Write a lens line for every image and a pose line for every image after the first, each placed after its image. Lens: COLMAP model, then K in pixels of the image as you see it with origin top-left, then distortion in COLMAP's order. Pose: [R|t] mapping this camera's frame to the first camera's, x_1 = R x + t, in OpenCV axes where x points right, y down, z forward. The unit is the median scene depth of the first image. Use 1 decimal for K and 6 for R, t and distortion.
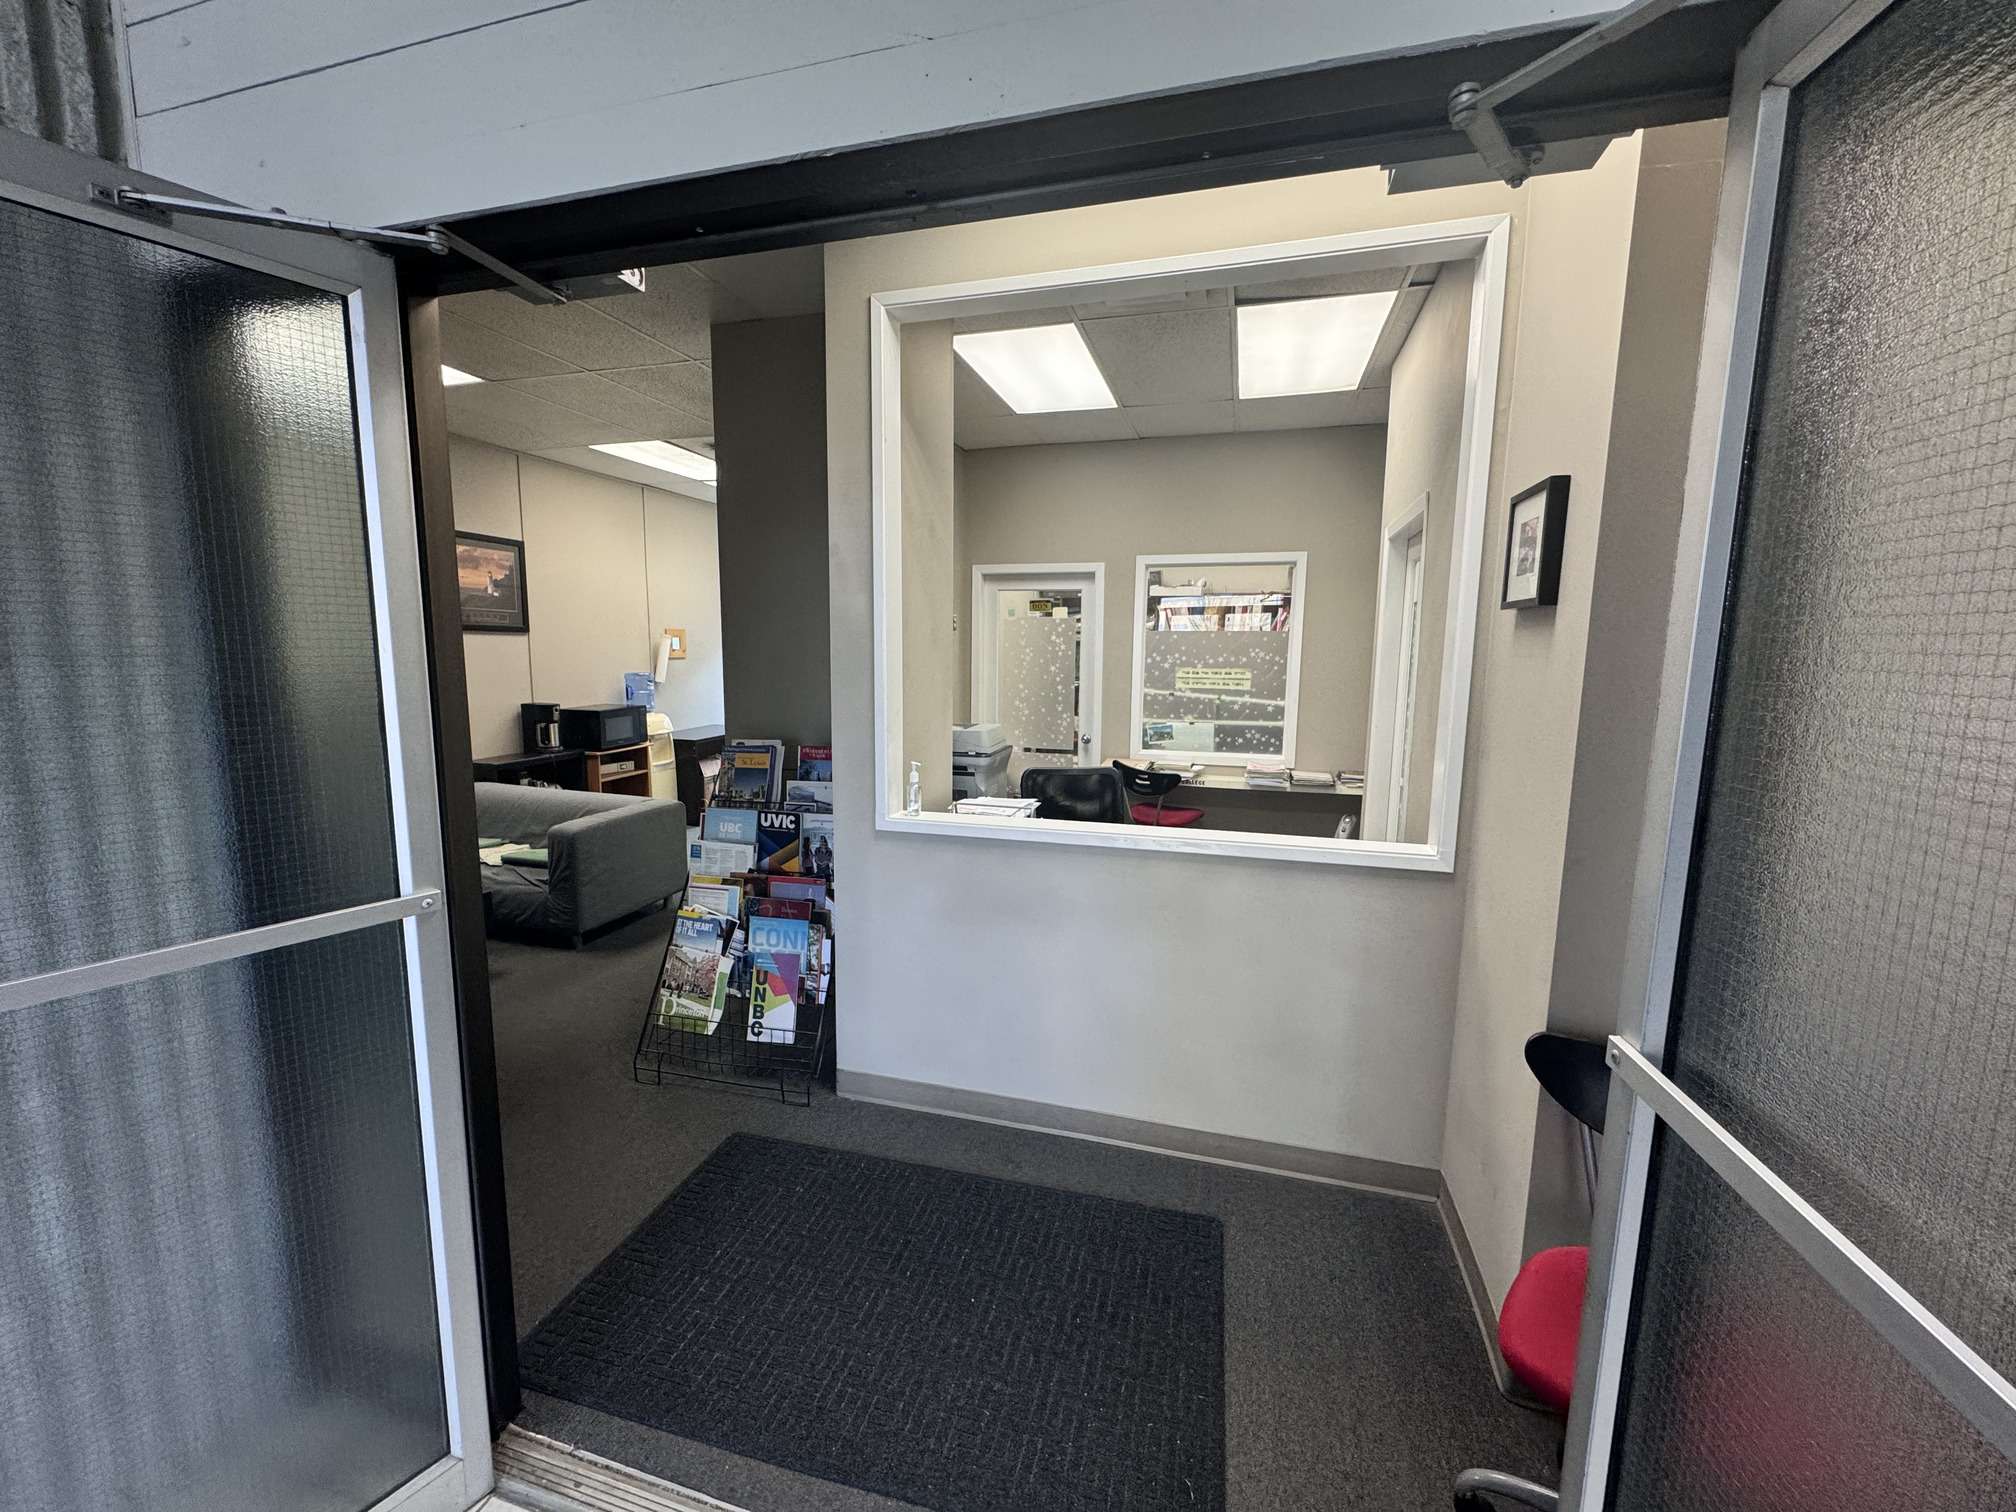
lens RADIAL K [[806.1, 0, 1008.6], [0, 806.1, 752.0], [0, 0, 1]] dist [-0.001037, 0.000086]
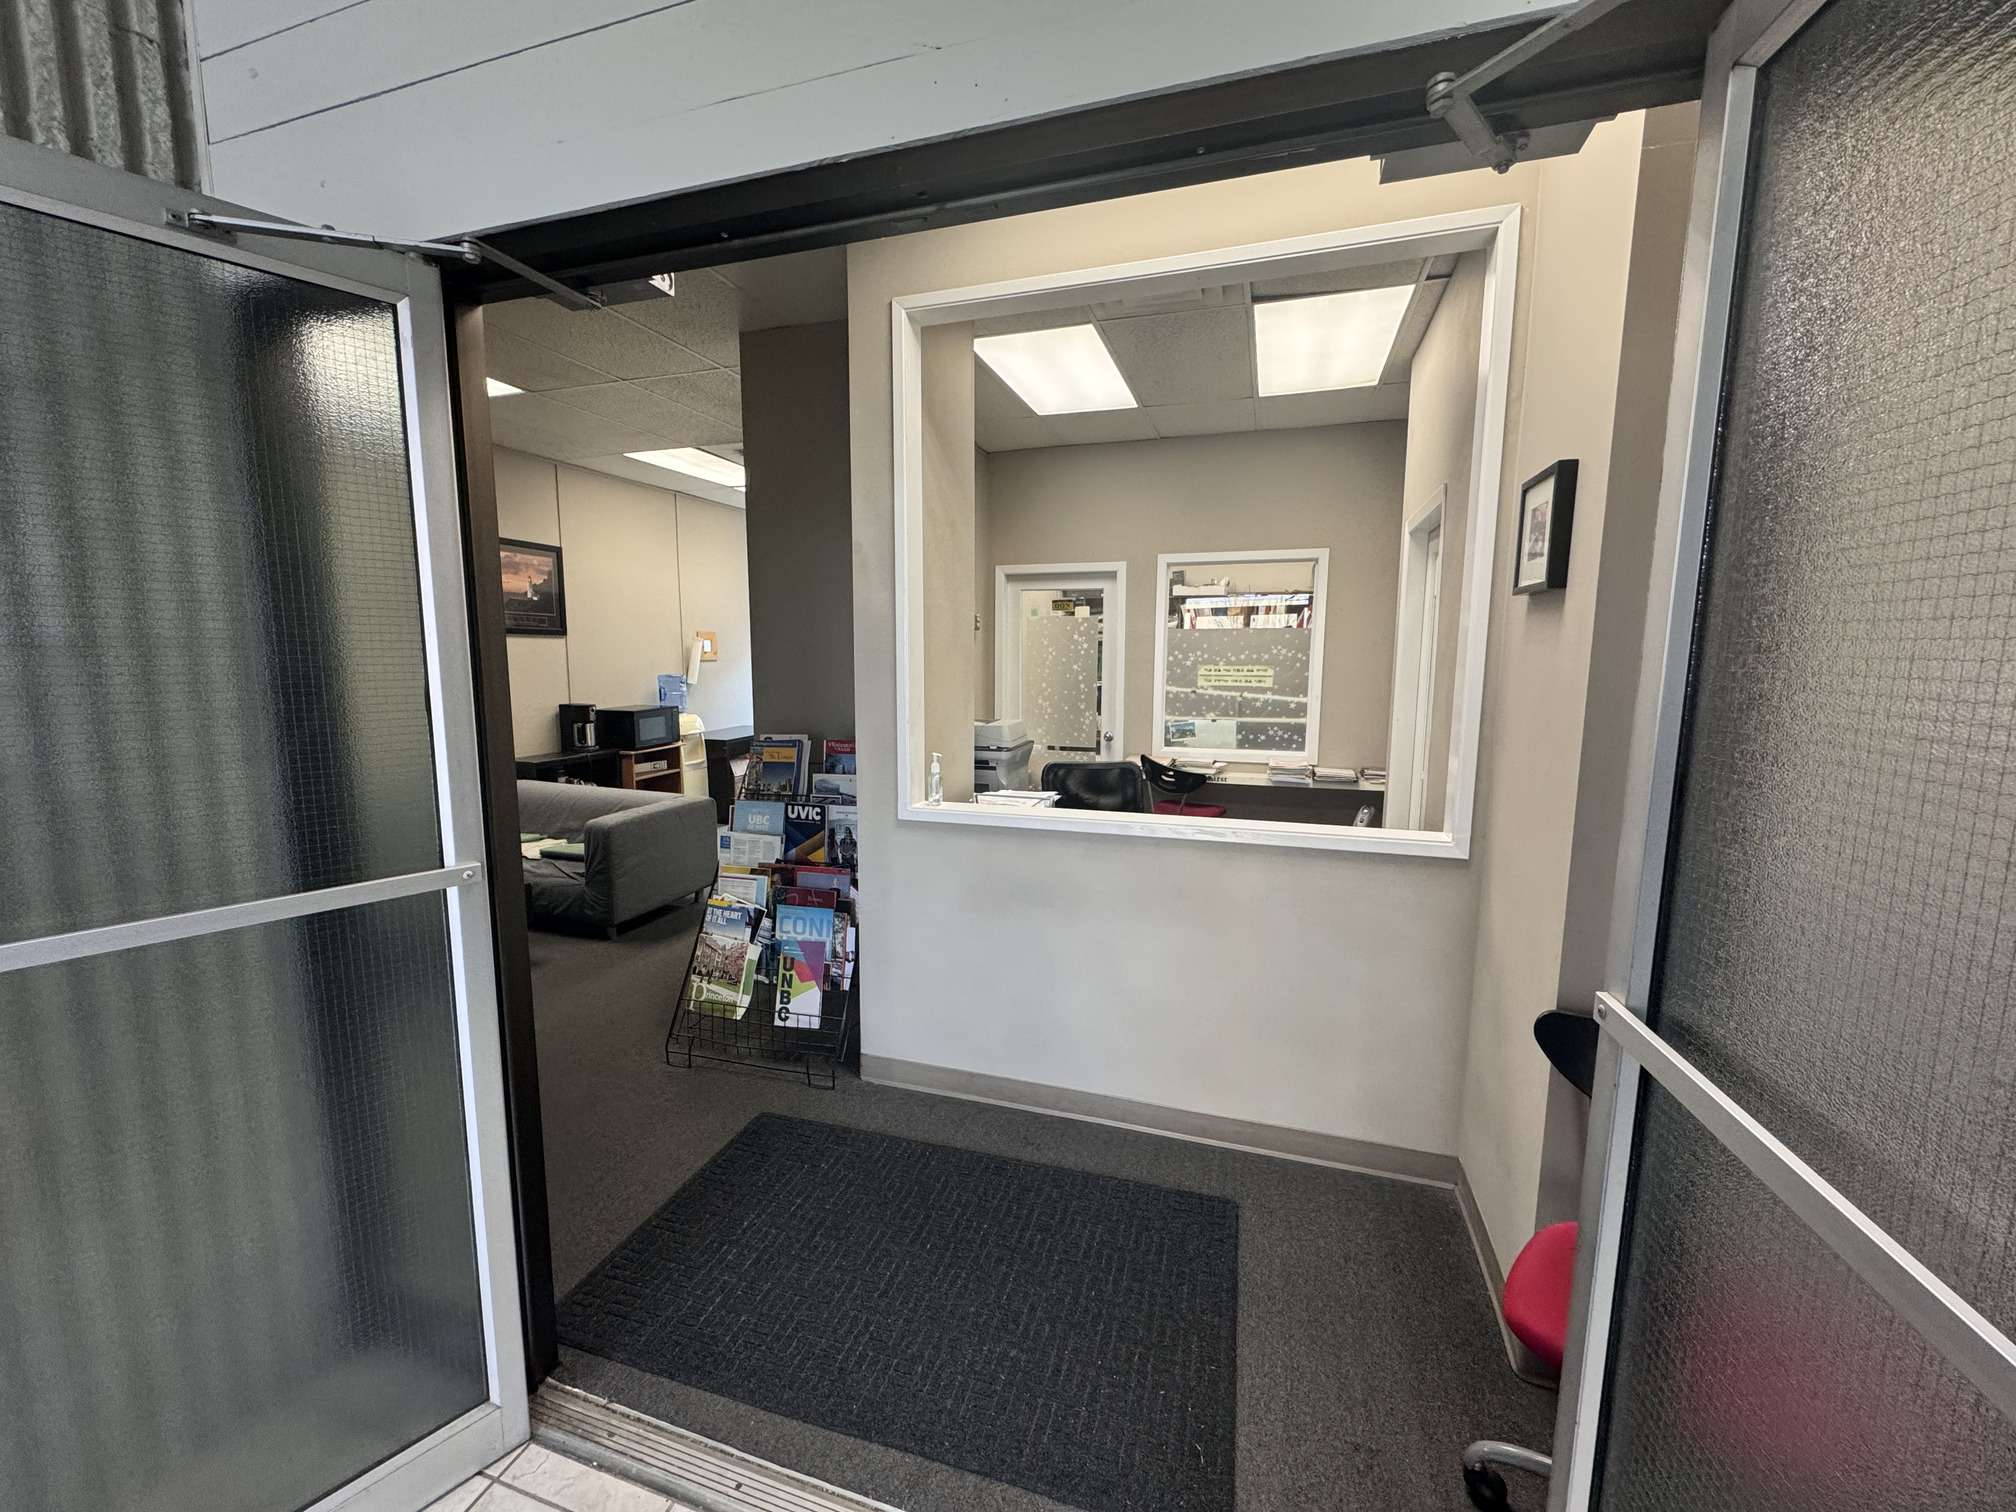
lens RADIAL K [[802.8, 0, 1008.6], [0, 802.8, 751.7], [0, 0, 1]] dist [-0.000512, 0.000069]
pose [[0.999440, -0.002497, -0.033373, 0.008826], [0.002326, 0.999984, -0.005172, 0.014241], [0.033385, 0.005091, 0.999430, -0.014666]]
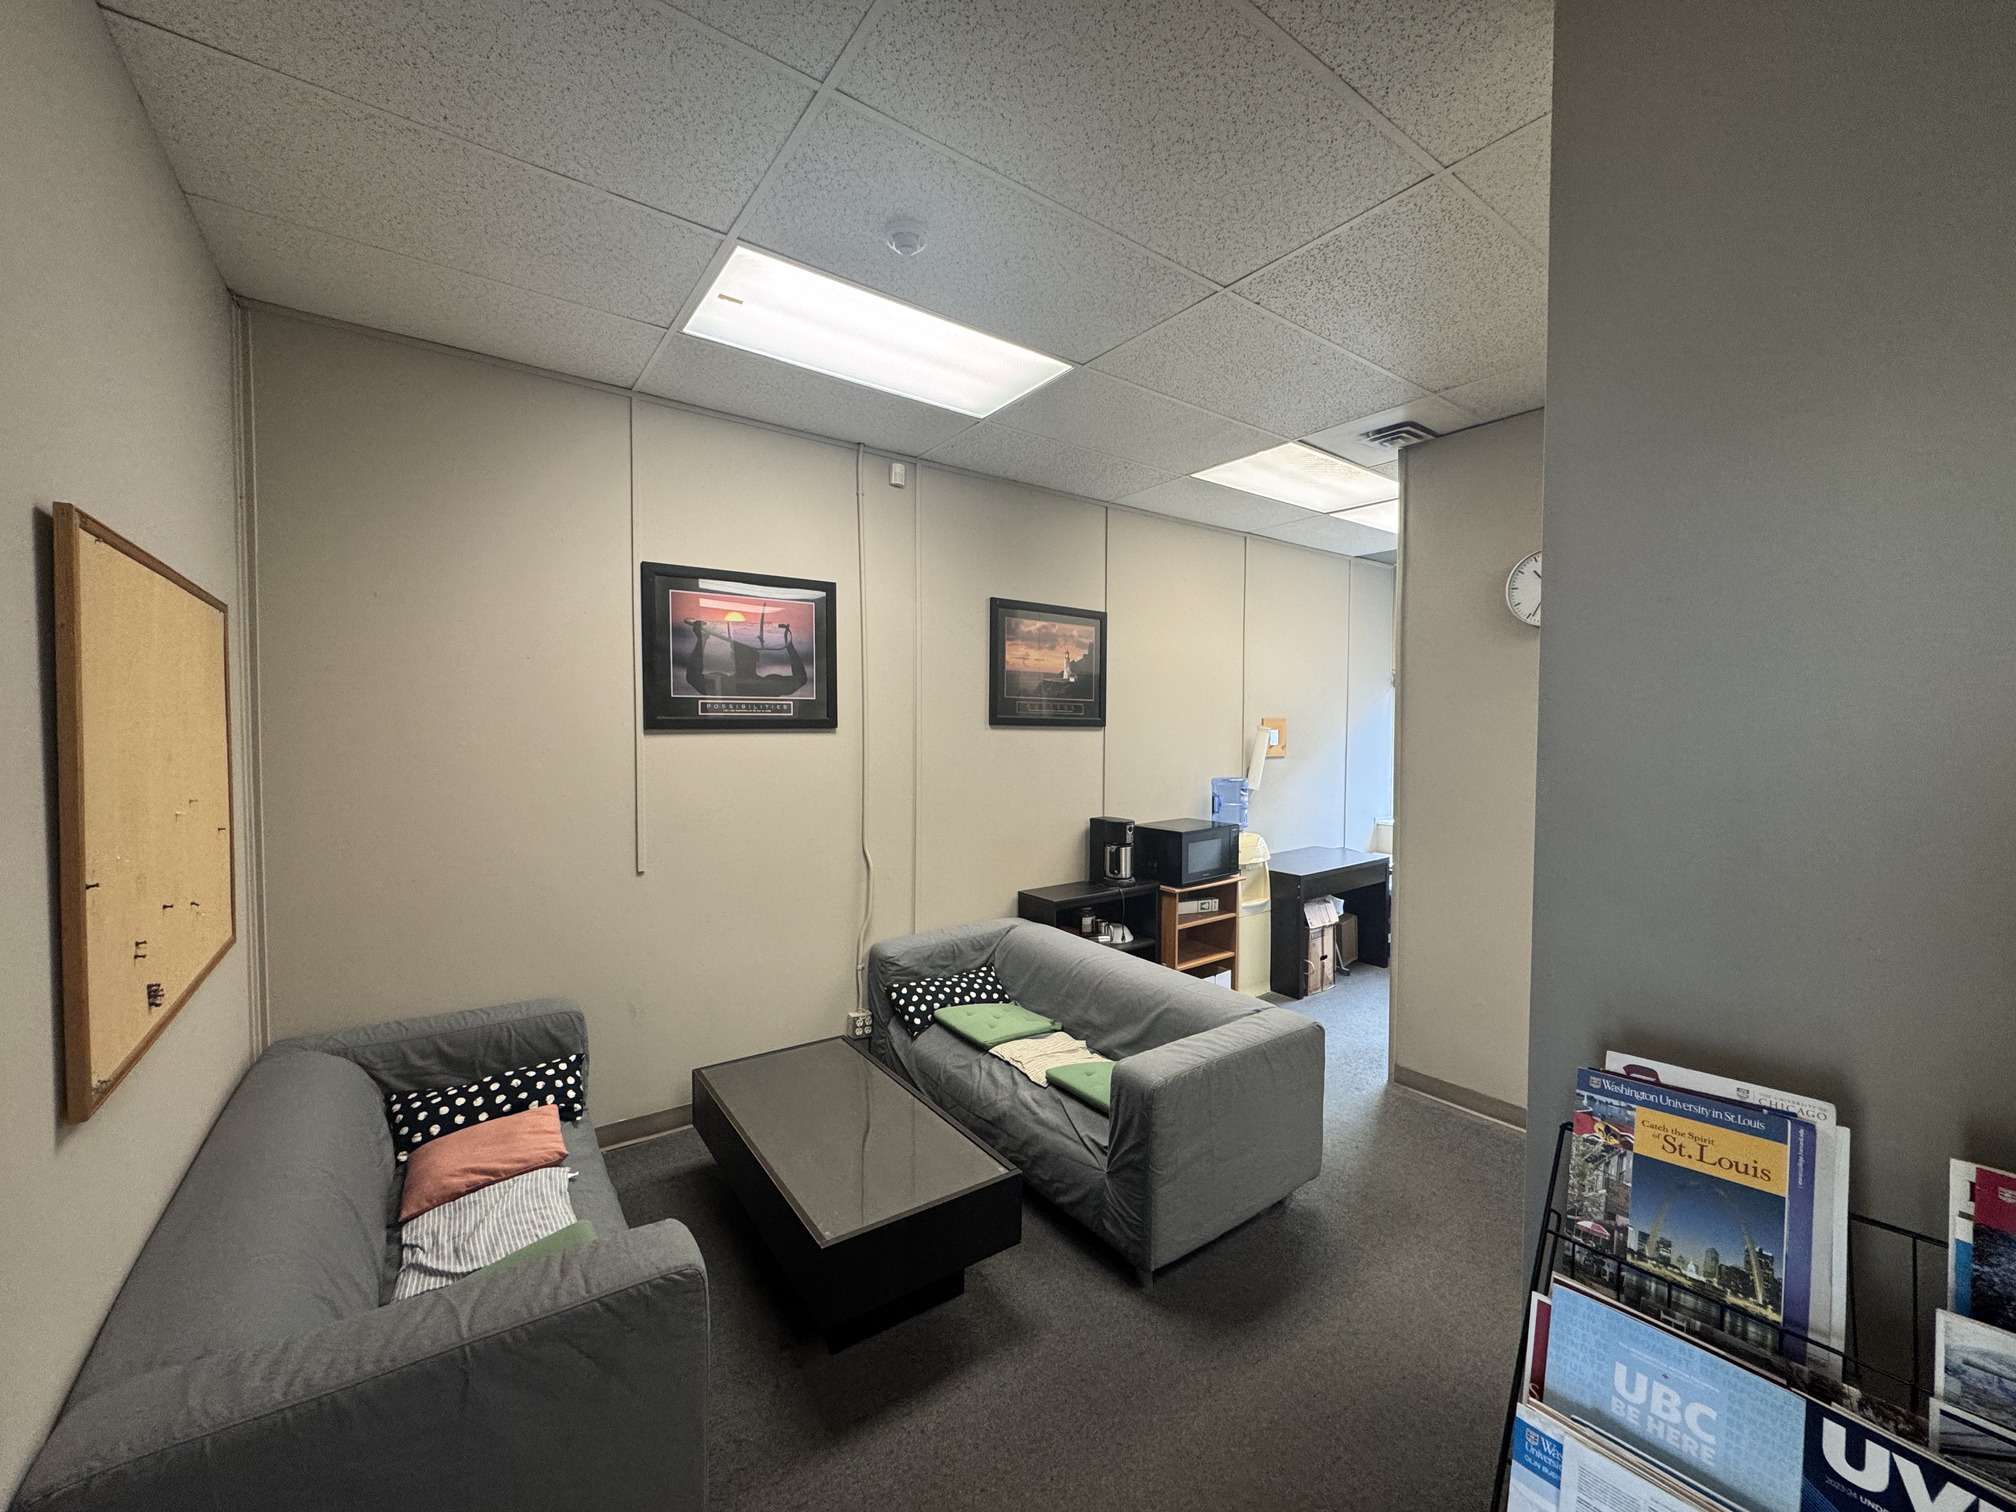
lens RADIAL K [[802.8, 0, 1008.6], [0, 802.8, 751.7], [0, 0, 1]] dist [-0.000512, 0.000069]
pose [[0.795801, 0.010485, -0.605467, -0.383645], [-0.073797, 0.994077, -0.079781, -0.106989], [0.601044, 0.108172, 0.791862, 0.639186]]
